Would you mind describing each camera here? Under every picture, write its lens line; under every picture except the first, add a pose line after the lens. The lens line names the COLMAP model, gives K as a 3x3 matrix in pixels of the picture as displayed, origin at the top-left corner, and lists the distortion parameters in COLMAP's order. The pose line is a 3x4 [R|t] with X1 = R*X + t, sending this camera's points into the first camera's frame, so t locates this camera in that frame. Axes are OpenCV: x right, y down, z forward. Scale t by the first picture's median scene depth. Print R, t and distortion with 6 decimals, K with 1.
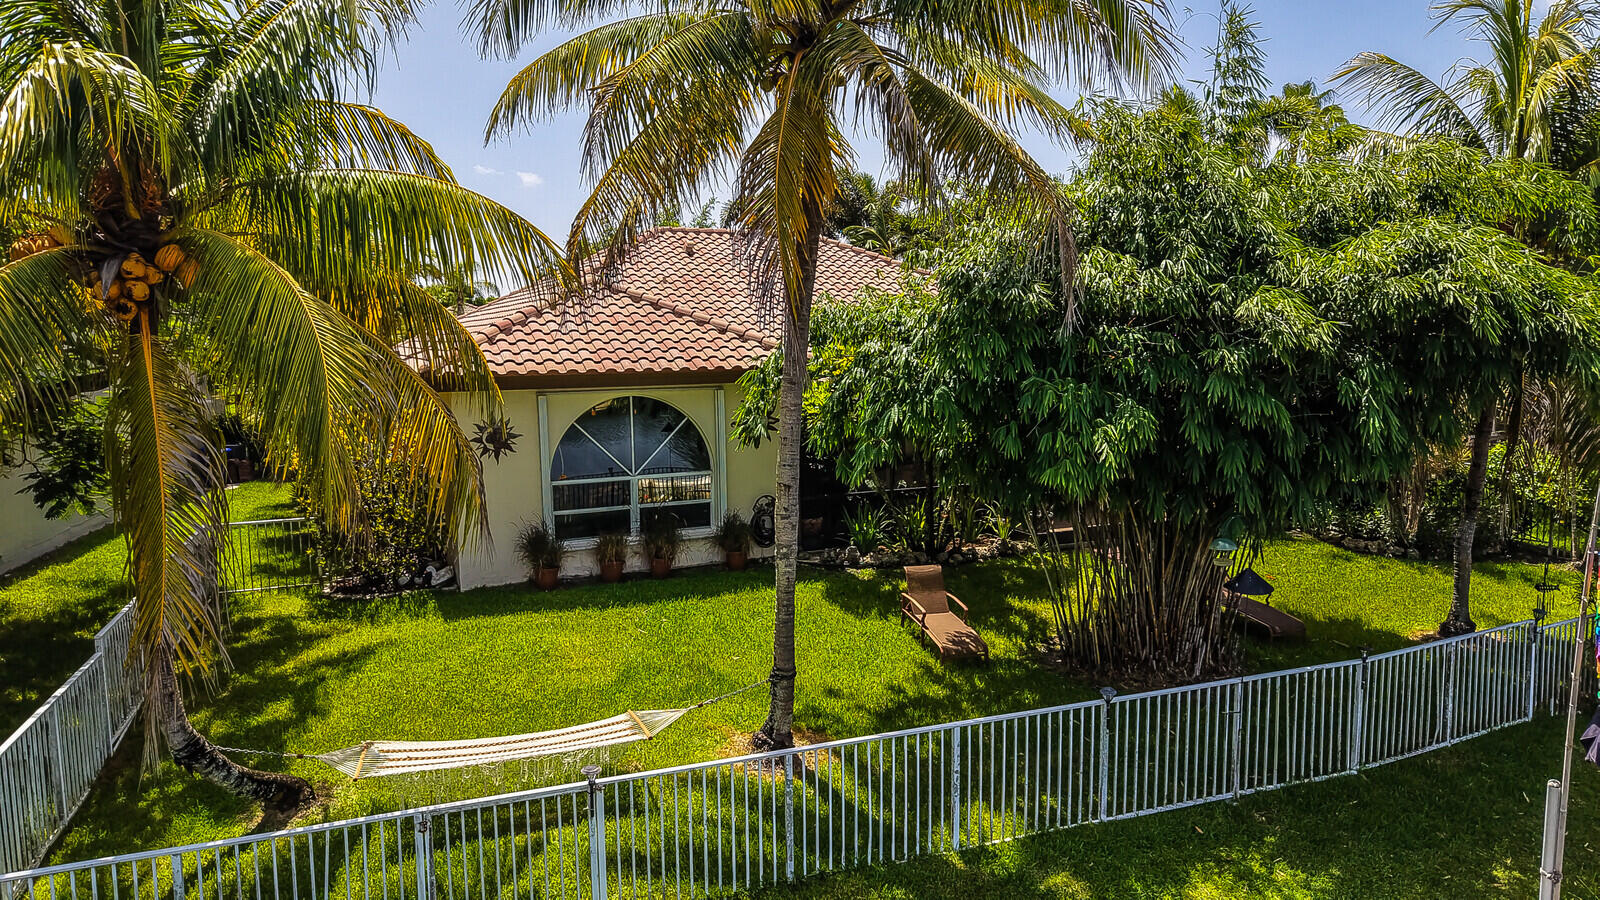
lens RADIAL K [[1077.6, 0, 791.5], [0, 1077.6, 443.0], [0, 0, 1]] dist [0.008935, 0.004144]
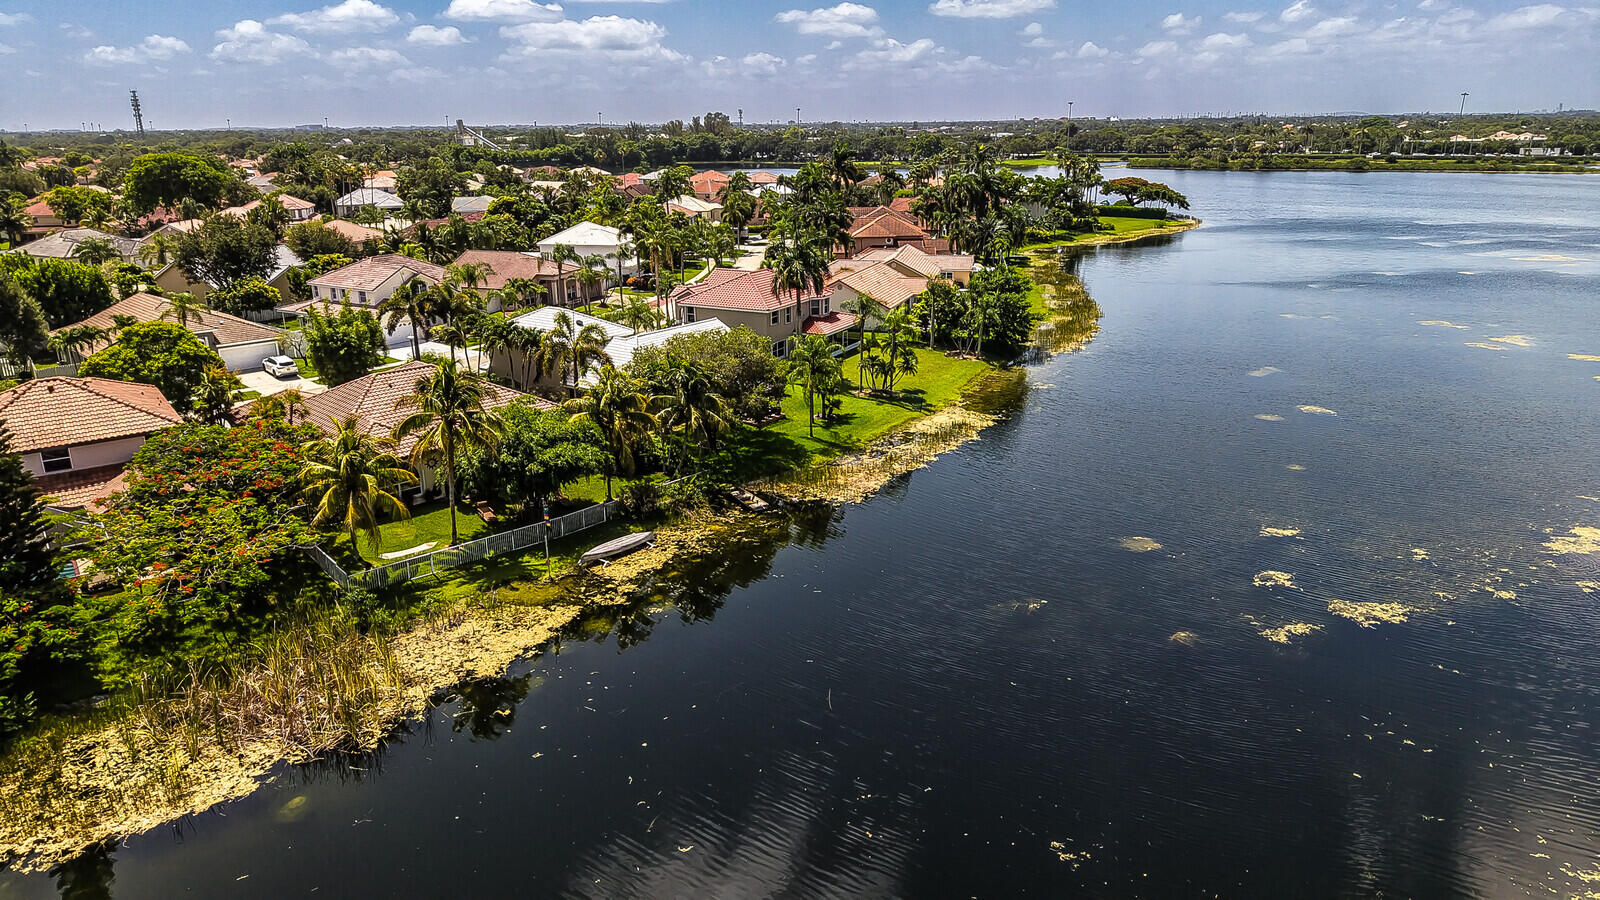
lens RADIAL K [[1079.7, 0, 800.0], [0, 1079.7, 450.0], [0, 0, 1]] dist [0.047512, -0.070086]
pose [[0.927193, -0.104657, 0.359667, -0.222662], [0.036091, 0.980669, 0.192319, -0.835985], [-0.372841, -0.165336, 0.913046, -3.231290]]
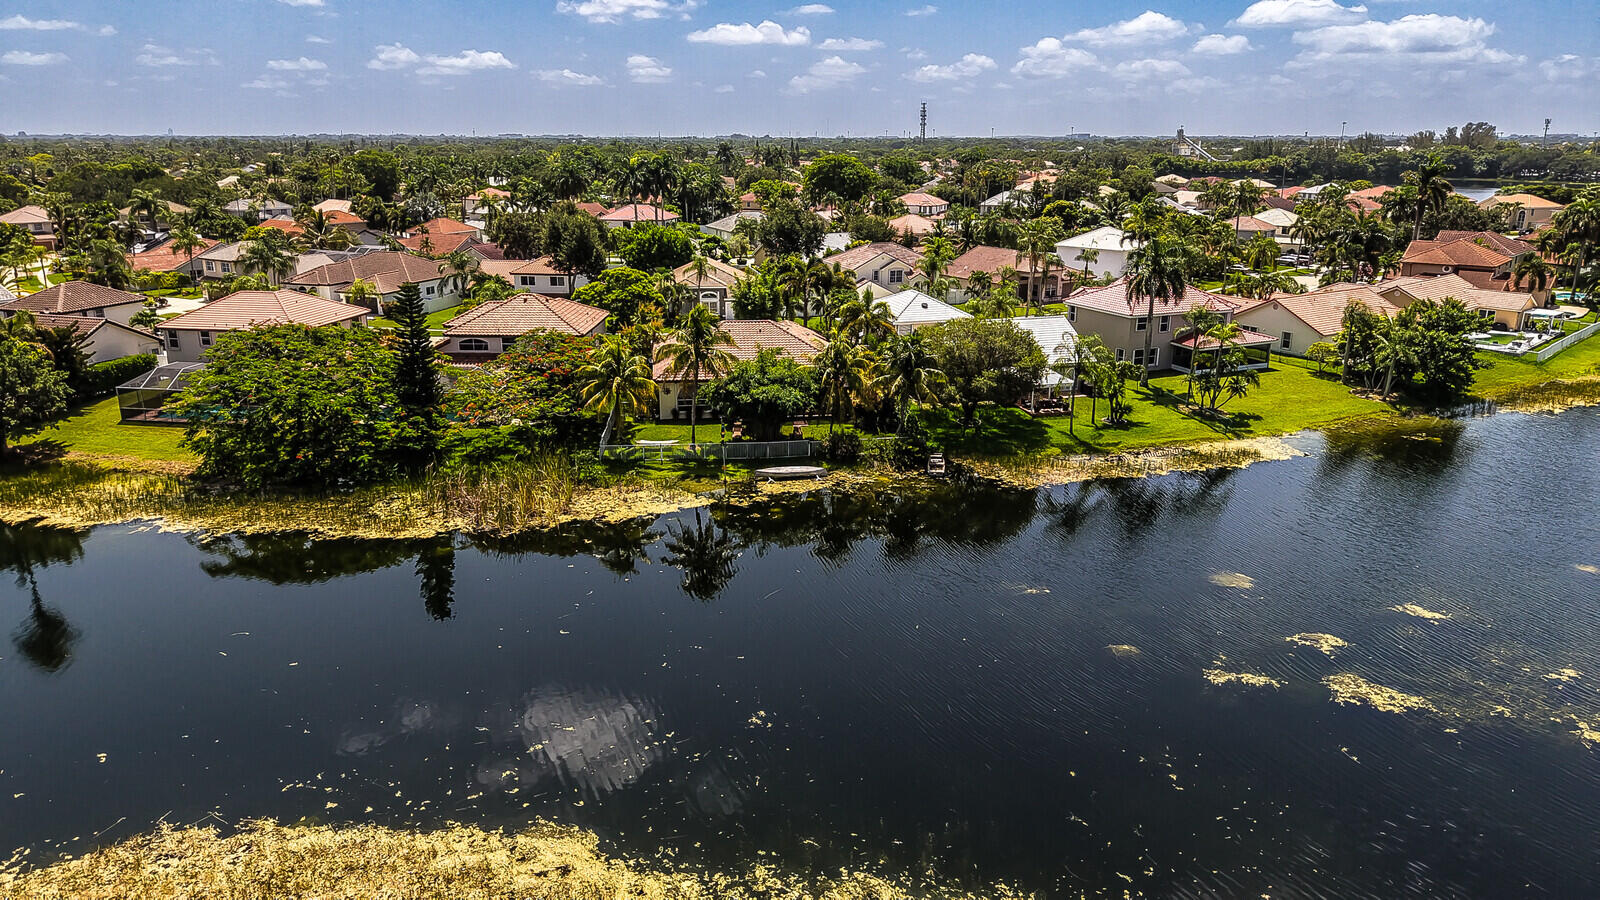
lens RADIAL K [[1068.2, 0, 790.7], [0, 1068.2, 456.8], [0, 0, 1]] dist [0.061616, -0.067118]
pose [[0.960458, 0.094848, -0.261772, 1.780991], [-0.043830, 0.979971, 0.194258, -0.765748], [0.274954, -0.175103, 0.945378, -3.998946]]
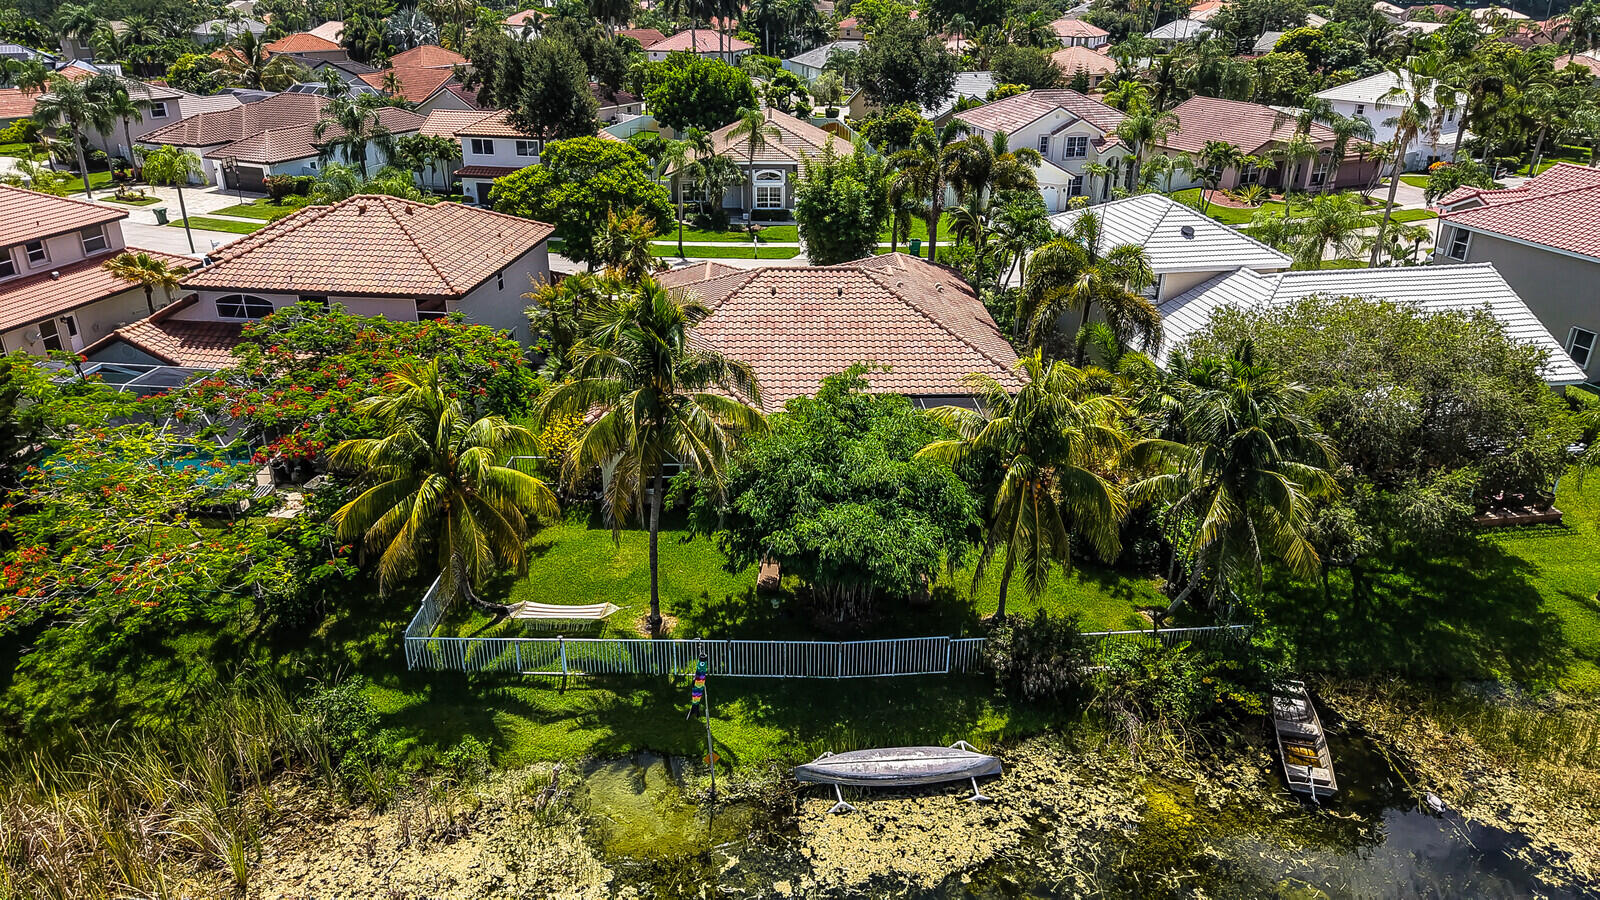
lens RADIAL K [[1077.6, 0, 791.5], [0, 1077.6, 443.0], [0, 0, 1]] dist [0.008935, 0.004144]
pose [[0.930492, 0.166215, -0.326431, 0.852010], [-0.056331, 0.945455, 0.320845, -0.802002], [0.361956, -0.280155, 0.889101, -0.931661]]
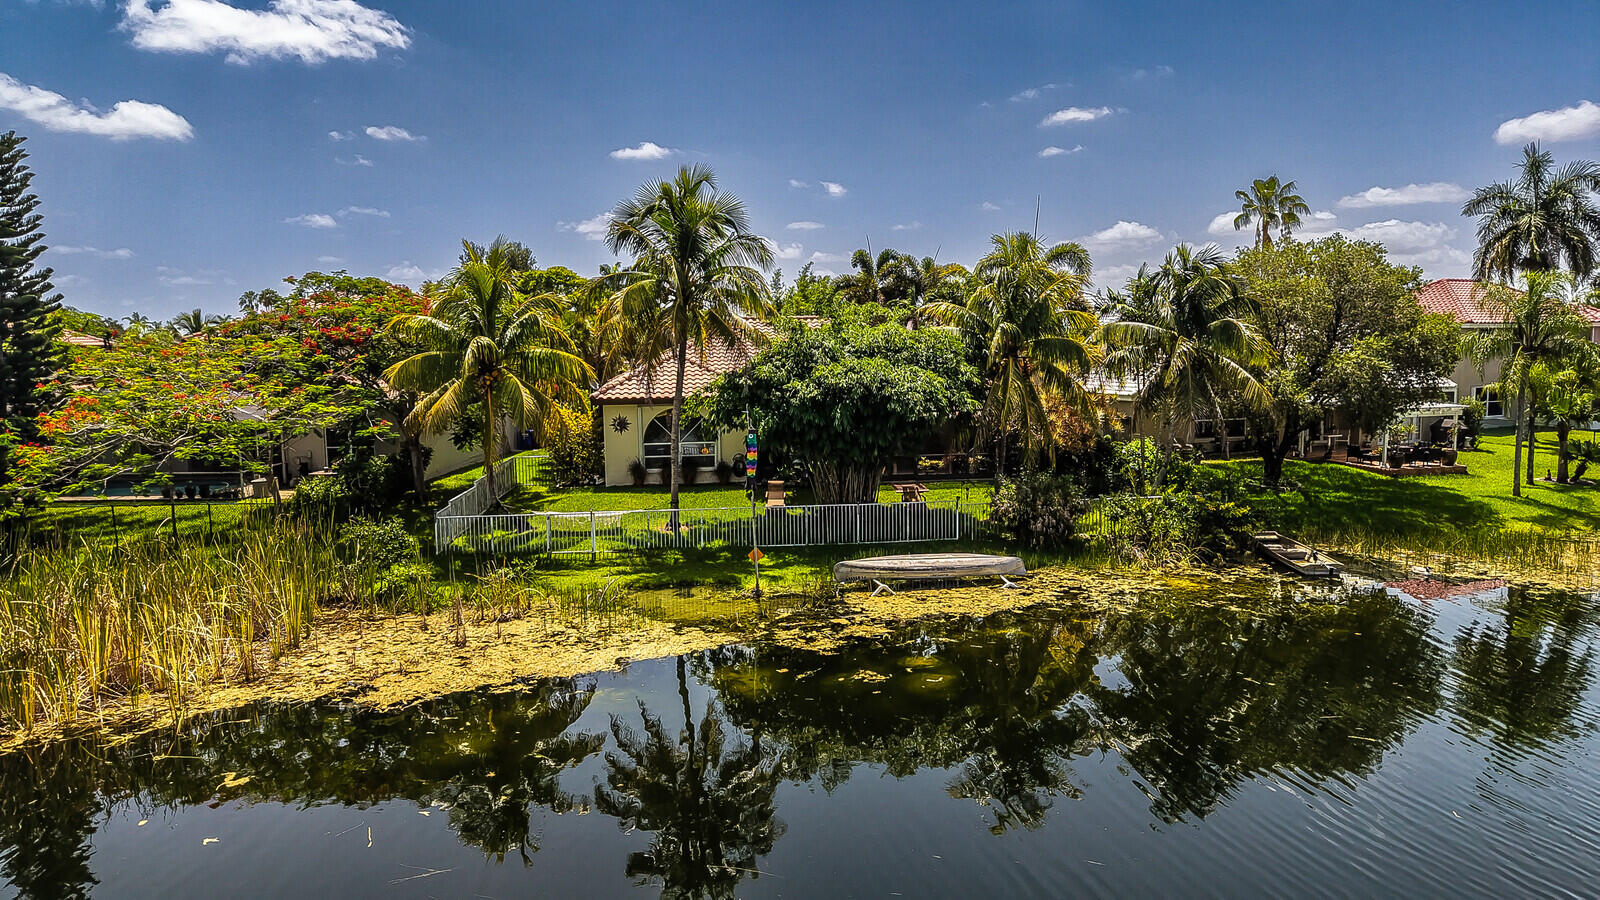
lens RADIAL K [[1068.2, 0, 790.7], [0, 1068.2, 456.8], [0, 0, 1]] dist [0.061616, -0.067118]
pose [[0.961989, 0.032461, -0.271153, 0.790231], [-0.030513, 0.999469, 0.011399, 0.031214], [0.271379, -0.002692, 0.962469, -1.278616]]
